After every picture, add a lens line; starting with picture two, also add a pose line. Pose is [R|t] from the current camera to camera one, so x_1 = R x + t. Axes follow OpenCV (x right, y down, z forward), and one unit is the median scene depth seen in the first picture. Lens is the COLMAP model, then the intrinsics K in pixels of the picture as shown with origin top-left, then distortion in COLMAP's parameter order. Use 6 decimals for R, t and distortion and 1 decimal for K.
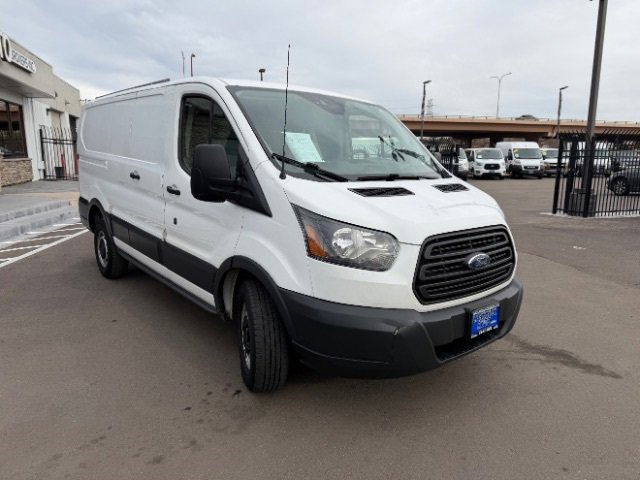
lens RADIAL K [[456.9, 0, 319.2], [0, 456.9, 237.6], [0, 0, 1]] dist [0.031282, -0.039996]
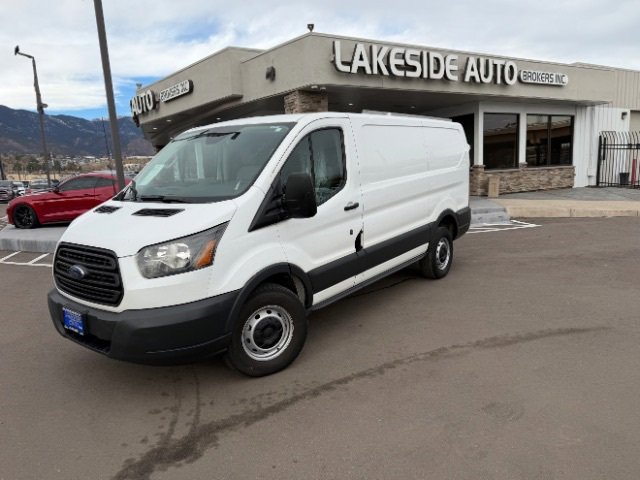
lens RADIAL K [[441.8, 0, 322.2], [0, 441.8, 241.9], [0, 0, 1]] dist [0.058408, -0.077072]
pose [[0.224623, 0.147266, -0.963253, 1.285207], [-0.139227, 0.983223, 0.117852, -0.203699], [0.964448, 0.107638, 0.241358, 1.057812]]
